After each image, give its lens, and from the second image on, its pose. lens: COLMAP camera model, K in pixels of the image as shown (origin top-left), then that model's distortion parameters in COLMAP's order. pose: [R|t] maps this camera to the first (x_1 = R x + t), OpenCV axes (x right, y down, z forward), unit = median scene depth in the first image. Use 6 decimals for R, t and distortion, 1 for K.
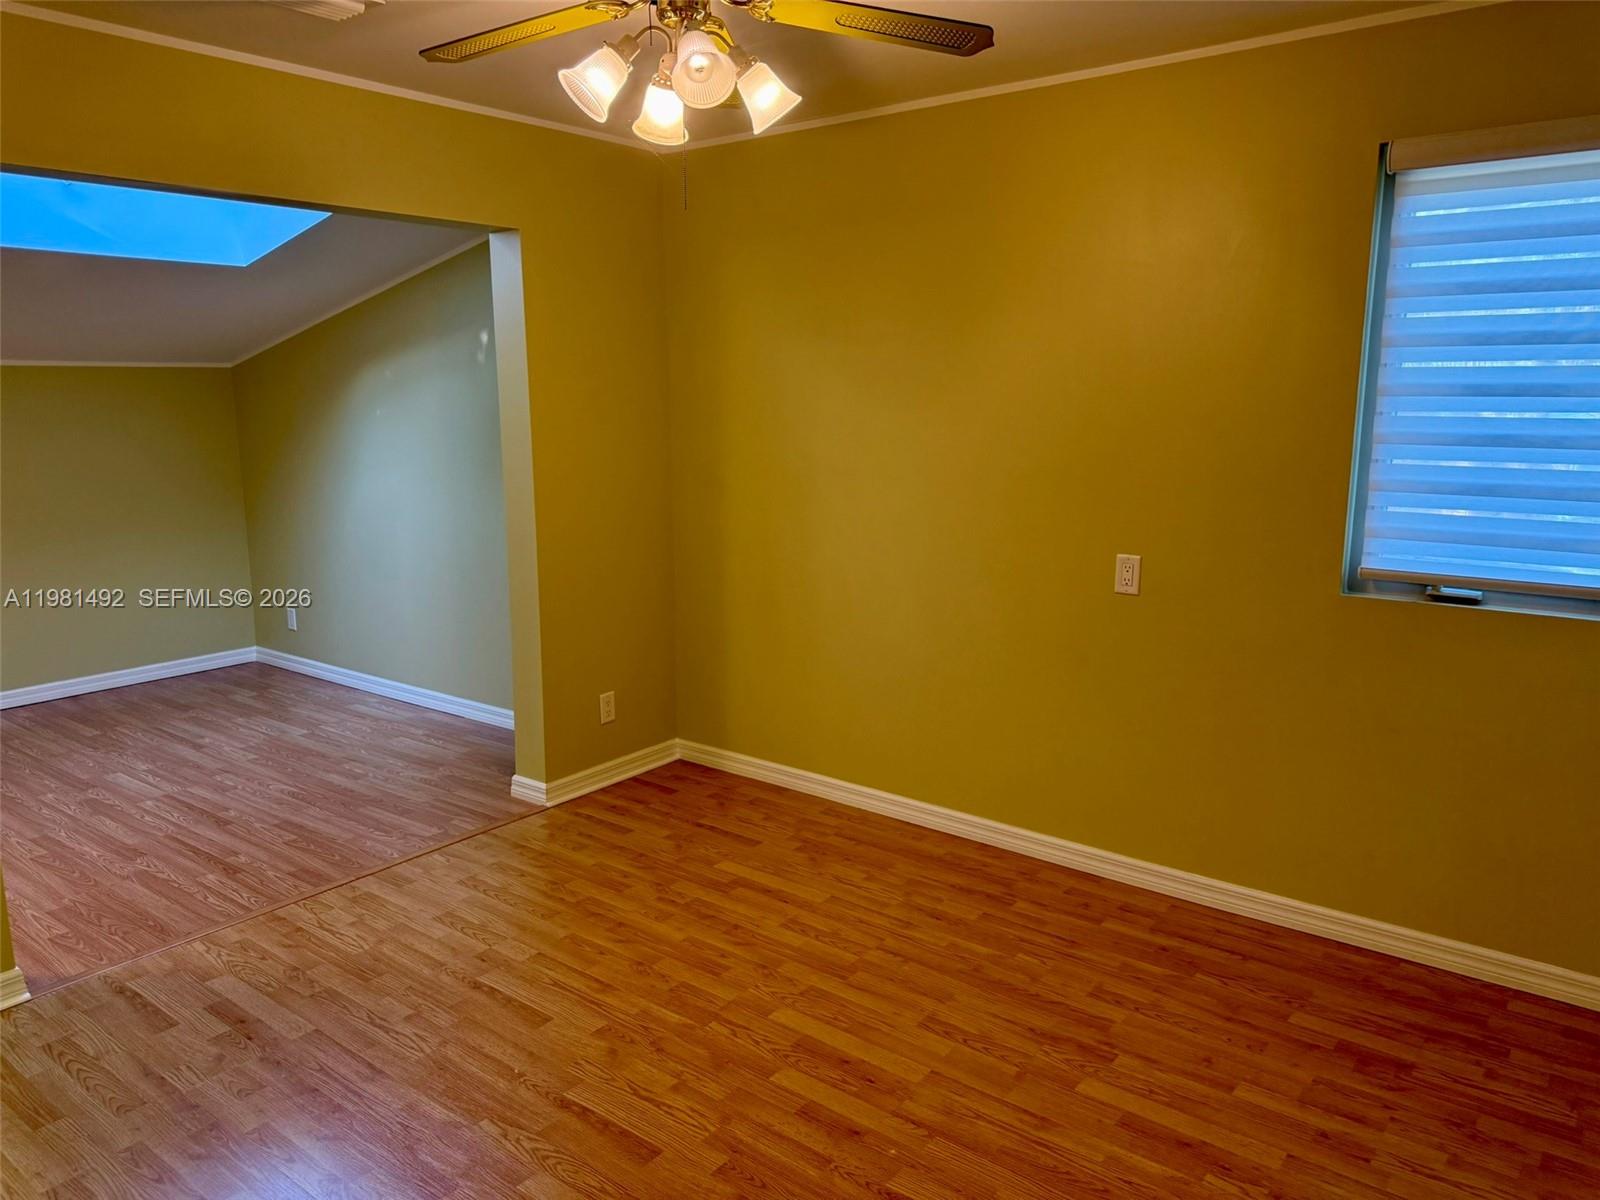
lens RADIAL K [[1143.6, 0, 800.1], [0, 1143.6, 599.9], [0, 0, 1]] dist [0.035930, -0.032794]
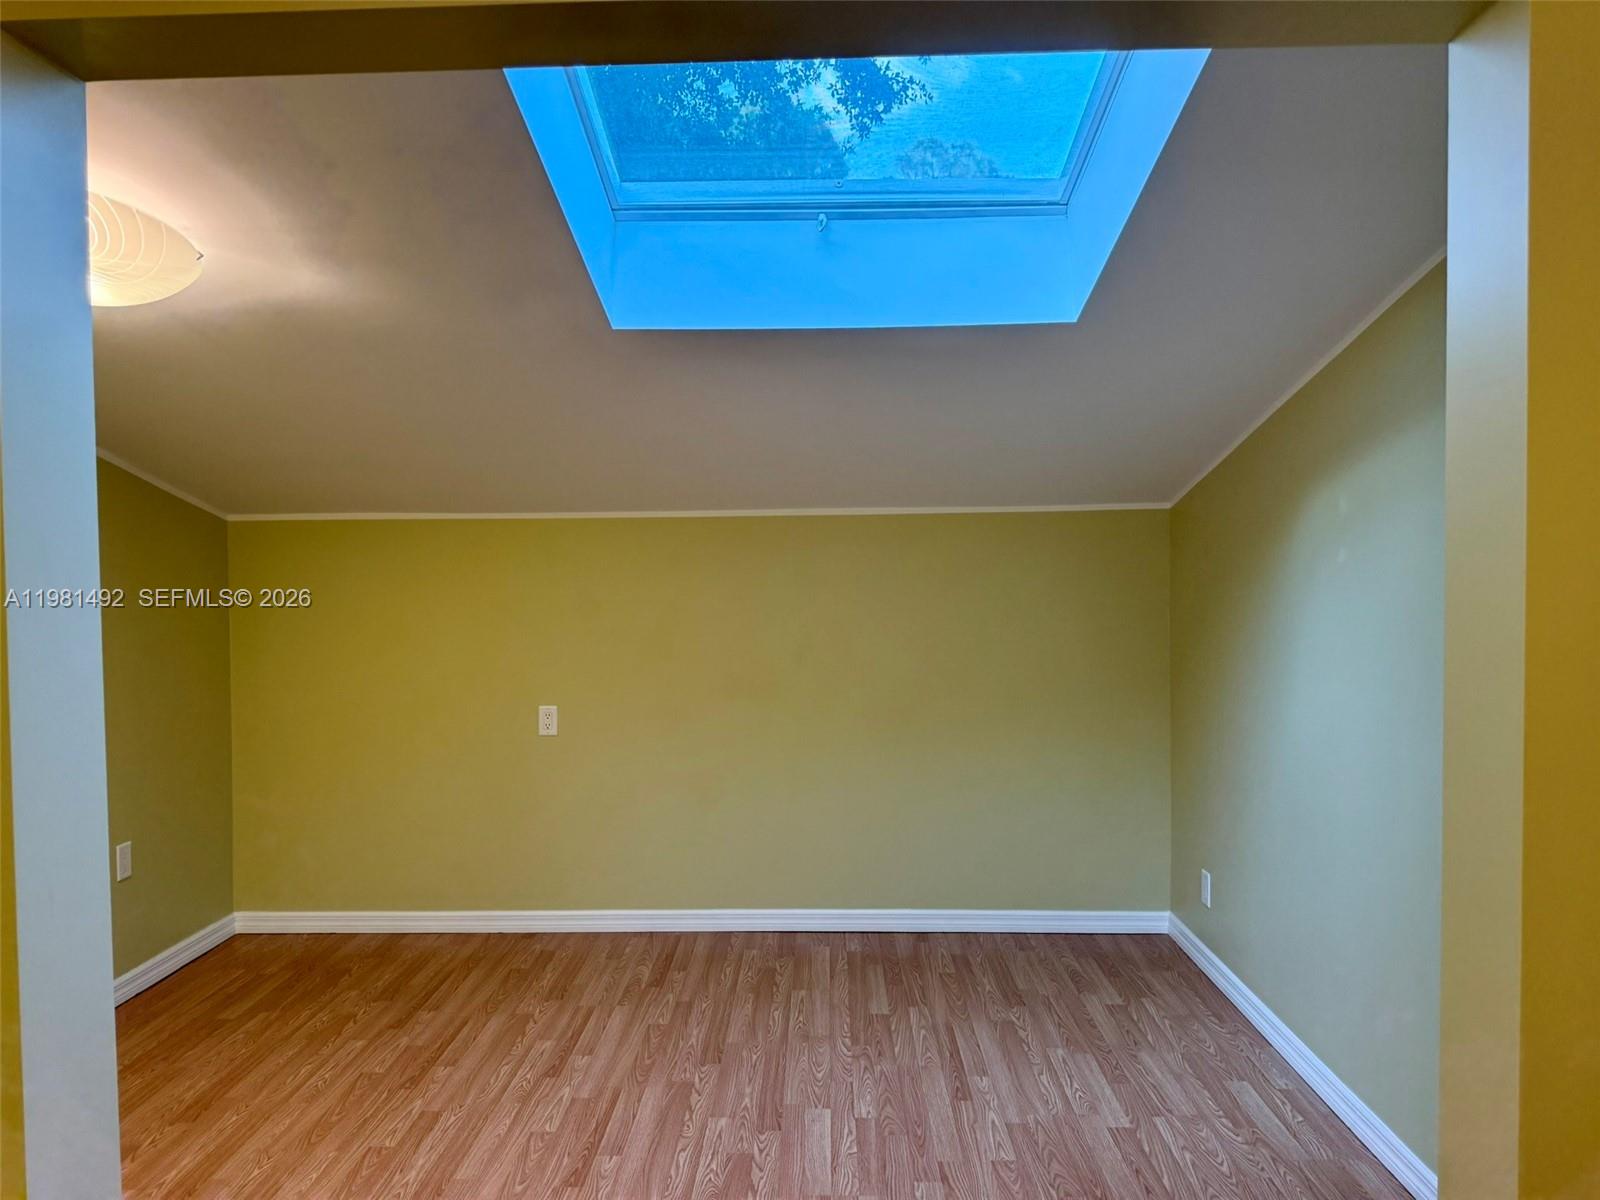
lens RADIAL K [[1143.6, 0, 800.6], [0, 1143.6, 606.1], [0, 0, 1]] dist [0.035930, -0.032794]
pose [[0.579217, 0.037491, -0.814311, -0.064646], [-0.140136, 0.988650, -0.054161, -0.087176], [0.803038, 0.145485, 0.577897, 0.500288]]
